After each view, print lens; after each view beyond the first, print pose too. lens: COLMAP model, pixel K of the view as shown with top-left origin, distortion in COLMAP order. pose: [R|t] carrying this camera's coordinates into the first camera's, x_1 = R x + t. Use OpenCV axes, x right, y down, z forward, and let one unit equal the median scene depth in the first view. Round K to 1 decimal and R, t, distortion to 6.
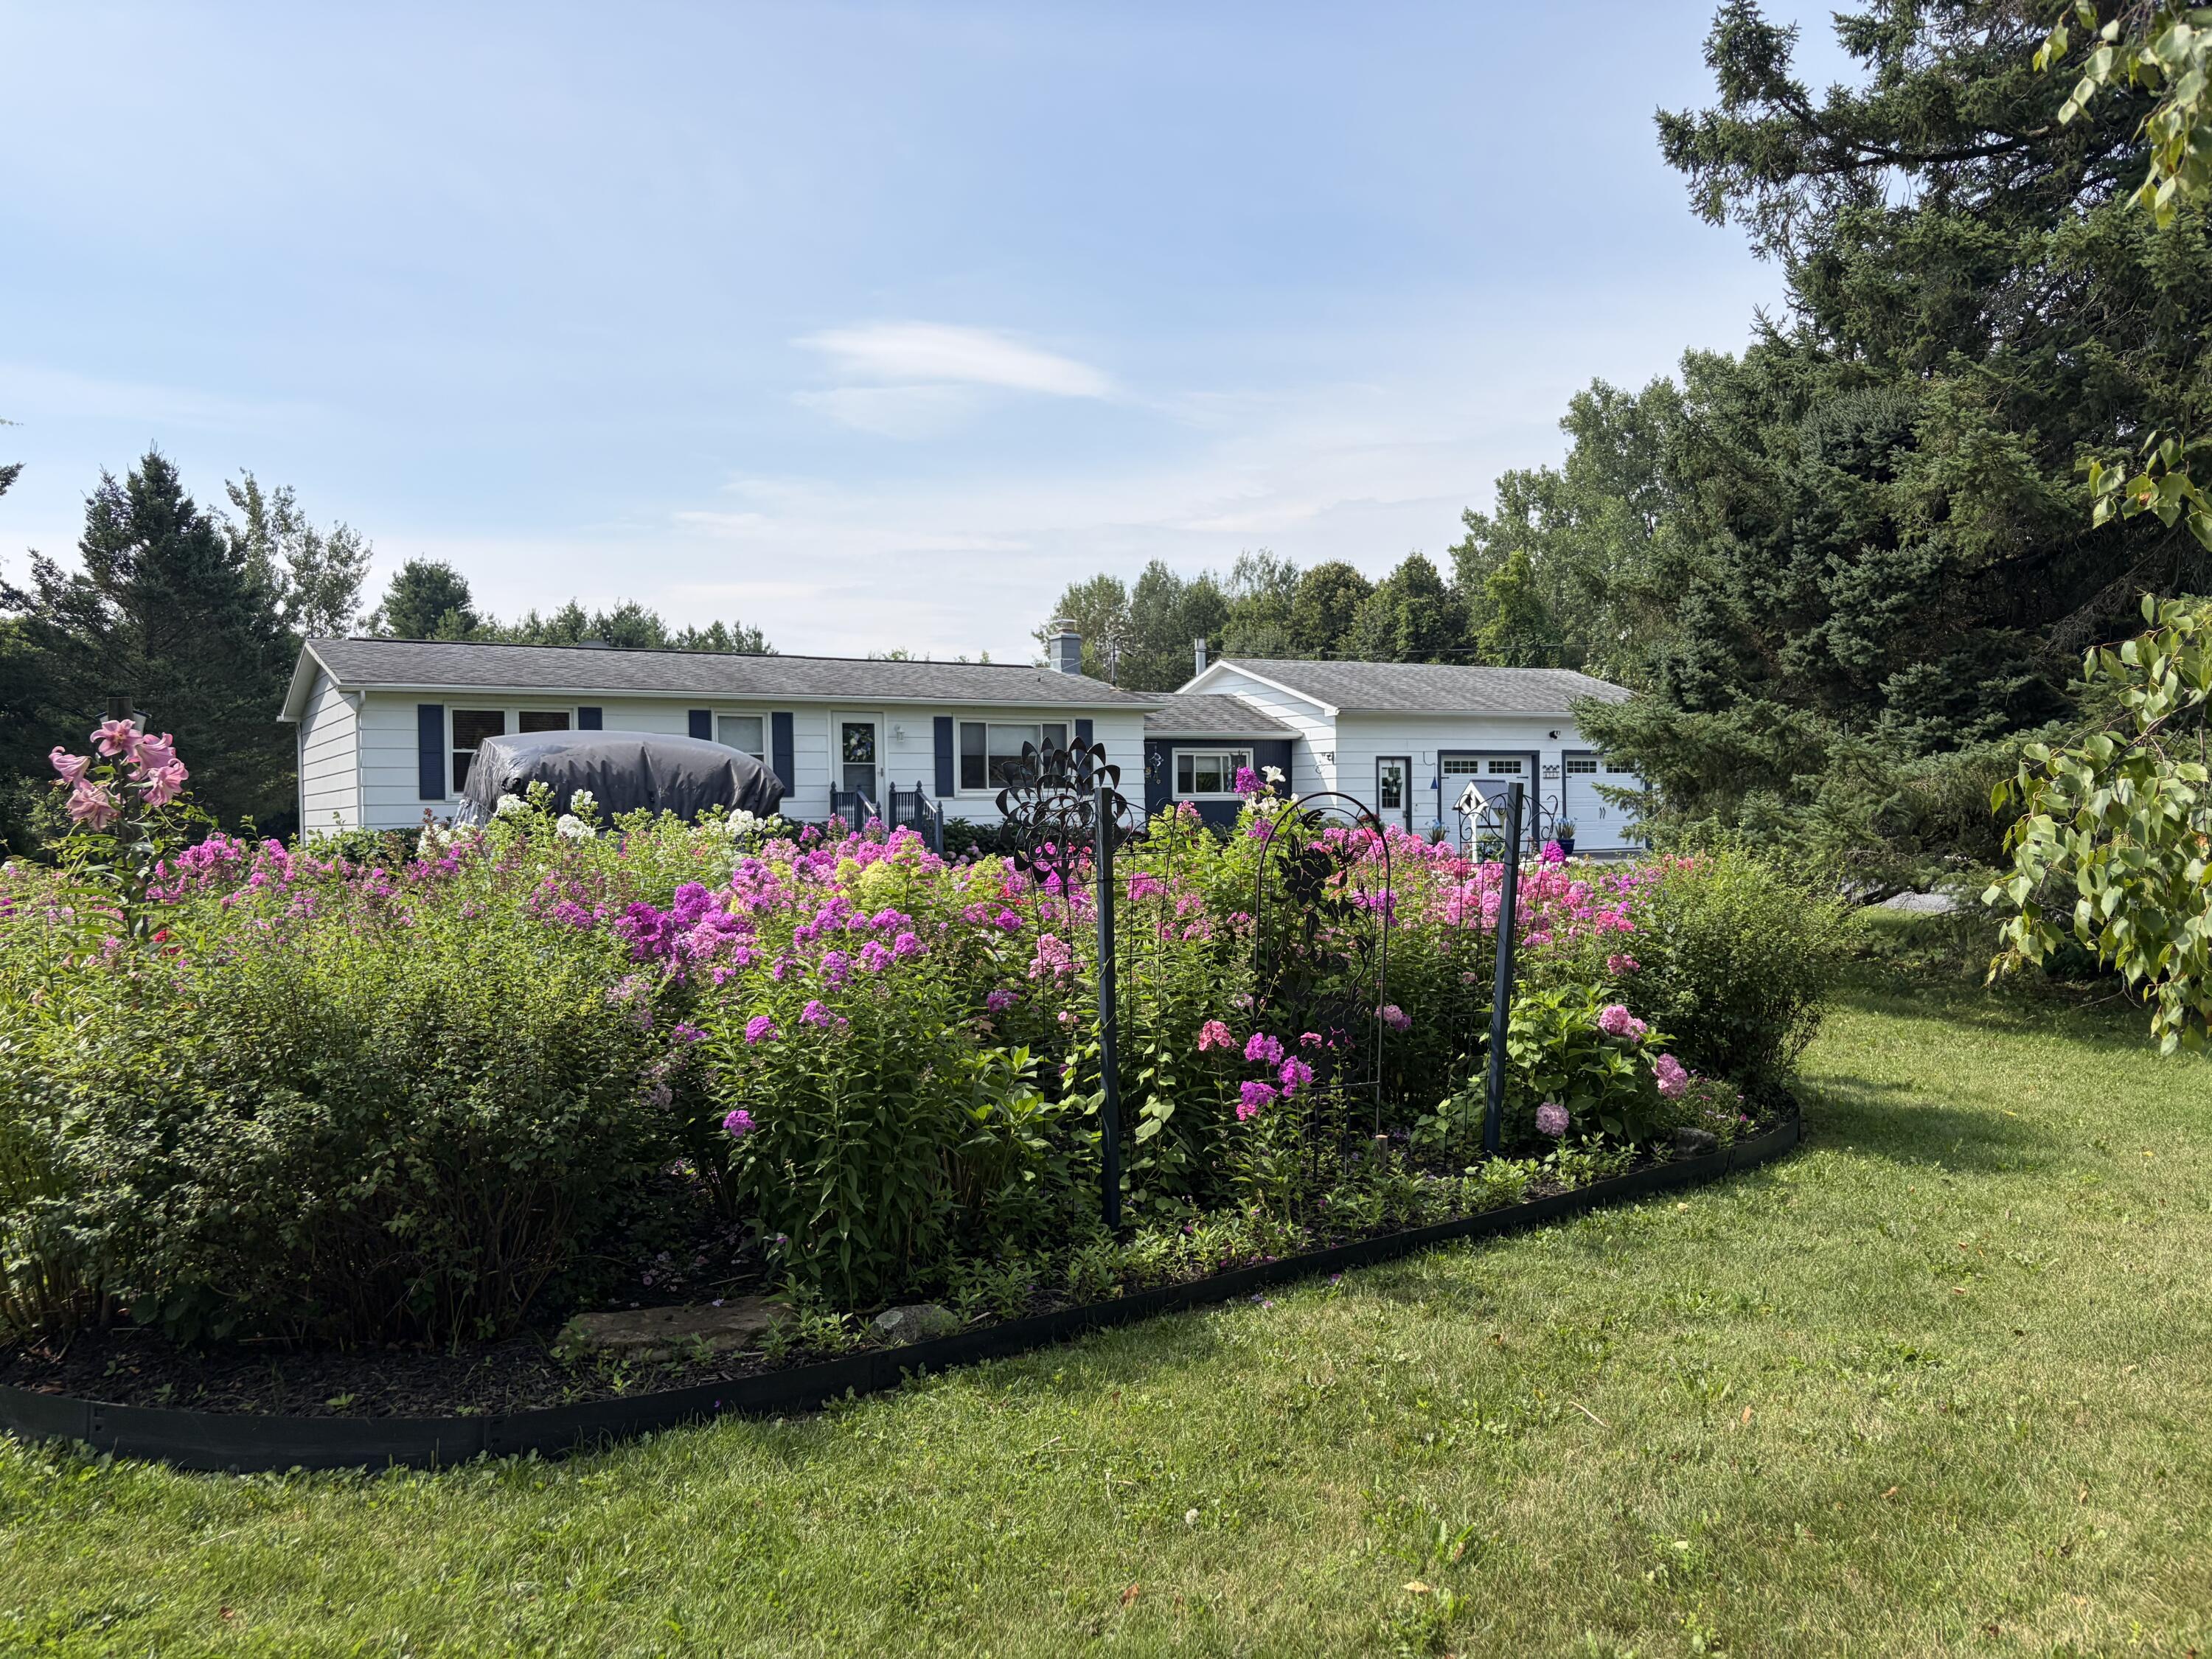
lens RADIAL K [[1677.4, 0, 1106.0], [0, 1677.4, 829.5], [0, 0, 1]] dist [0.083762, 0.000002]
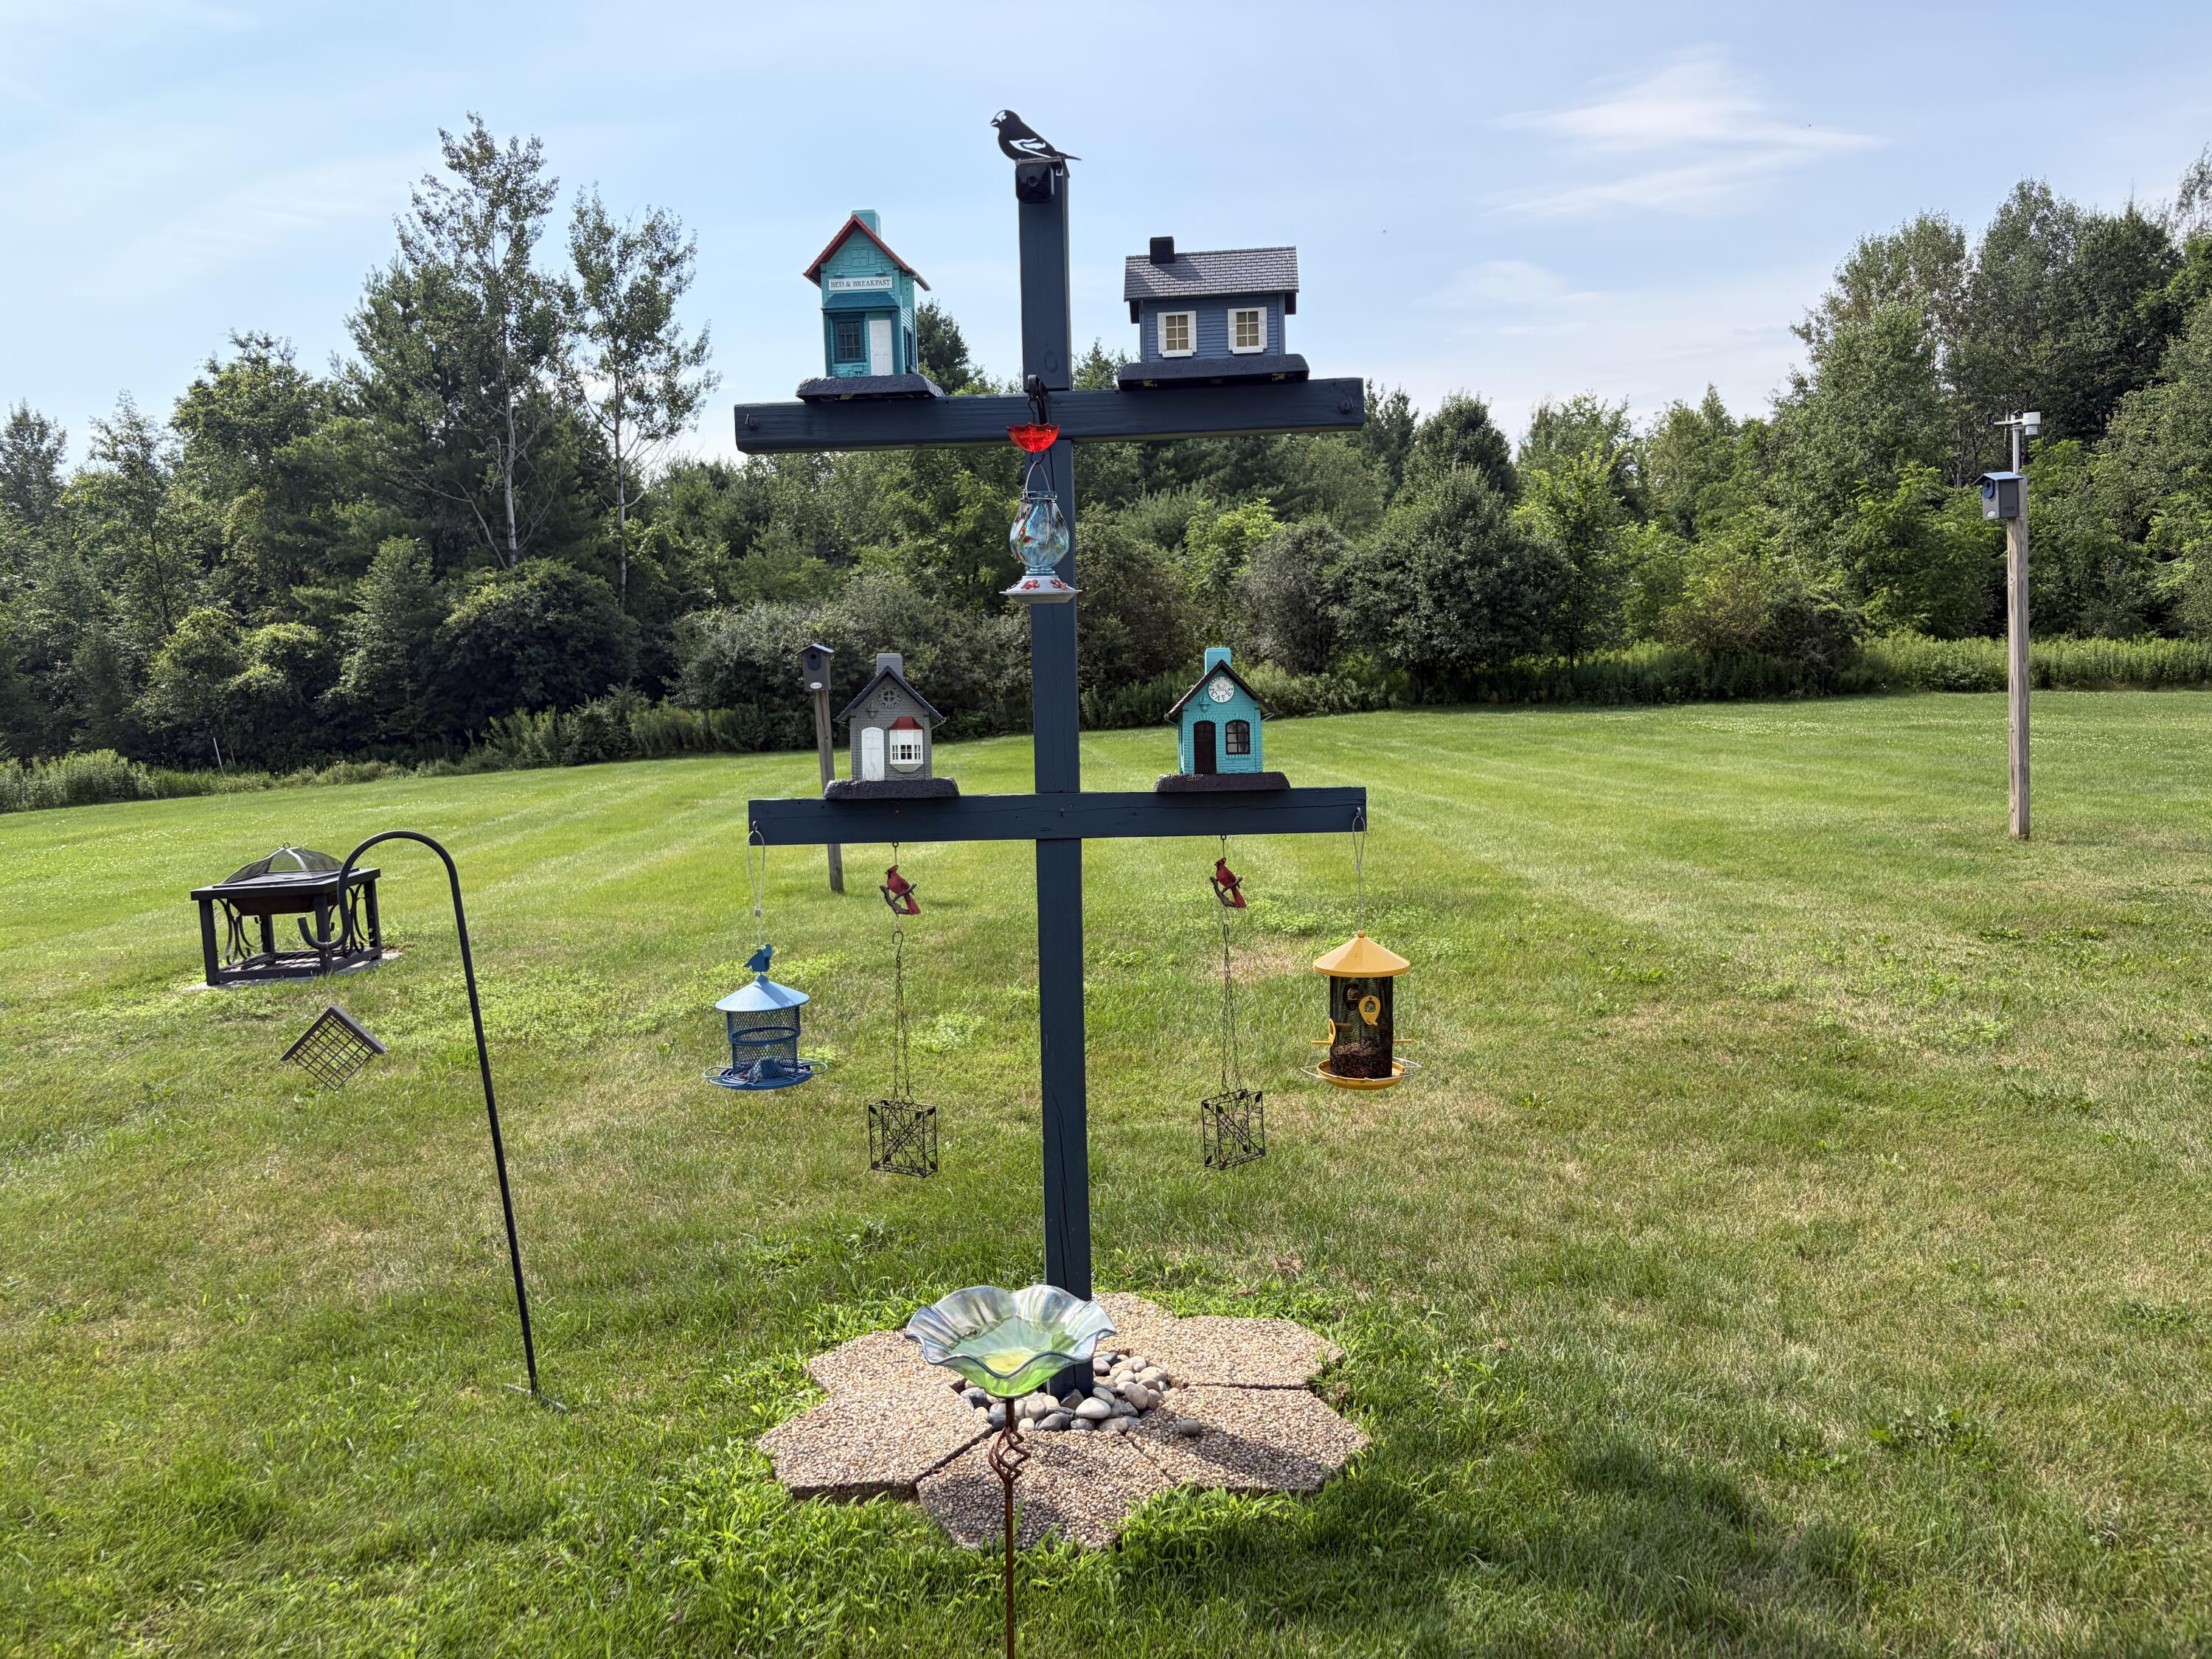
lens RADIAL K [[1682.2, 0, 1106.0], [0, 1682.2, 829.5], [0, 0, 1]] dist [0.010020, -0.005406]
pose [[0.907877, 0.034312, -0.417830, -0.029791], [0.010414, 0.994492, 0.104296, -0.017858], [0.419107, -0.099040, 0.902519, 1.239634]]
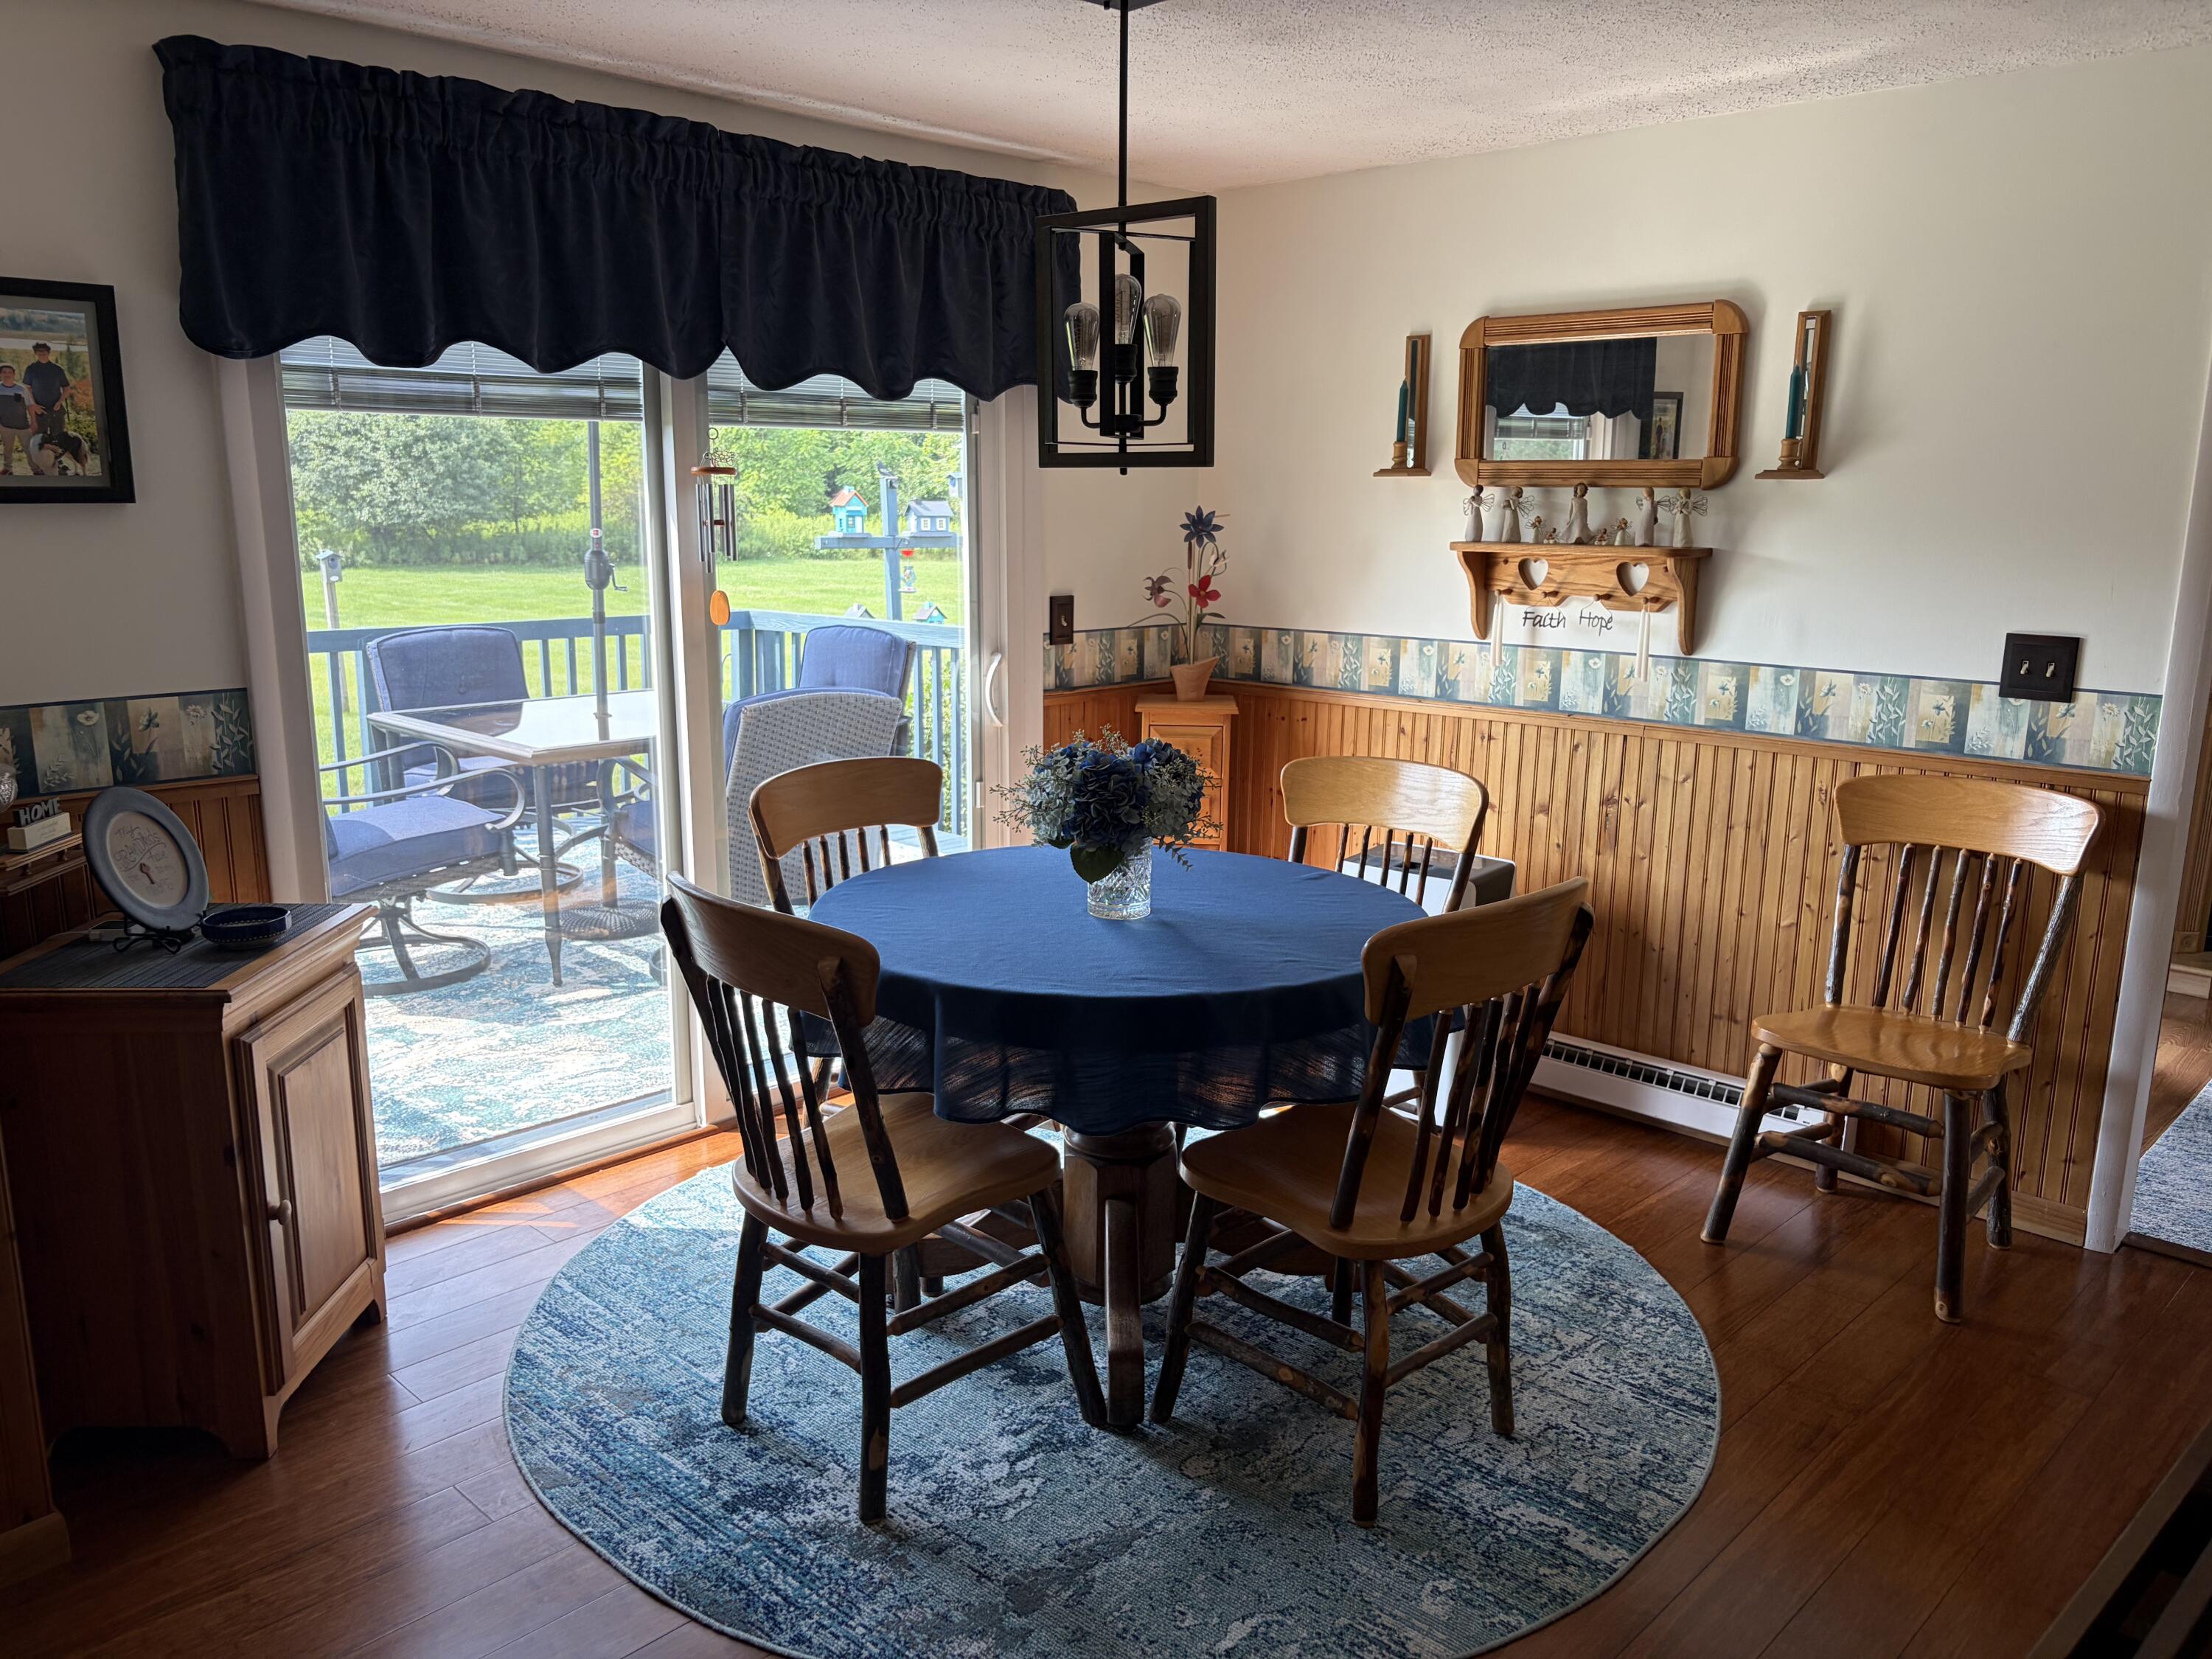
lens RADIAL K [[1677.4, 0, 1106.0], [0, 1677.4, 829.5], [0, 0, 1]] dist [0.083762, 0.000002]
pose [[0.970311, -0.025274, 0.240537, -0.113475], [-0.021103, 0.981885, 0.188298, -0.039145], [-0.240938, -0.187784, 0.952201, 0.956603]]
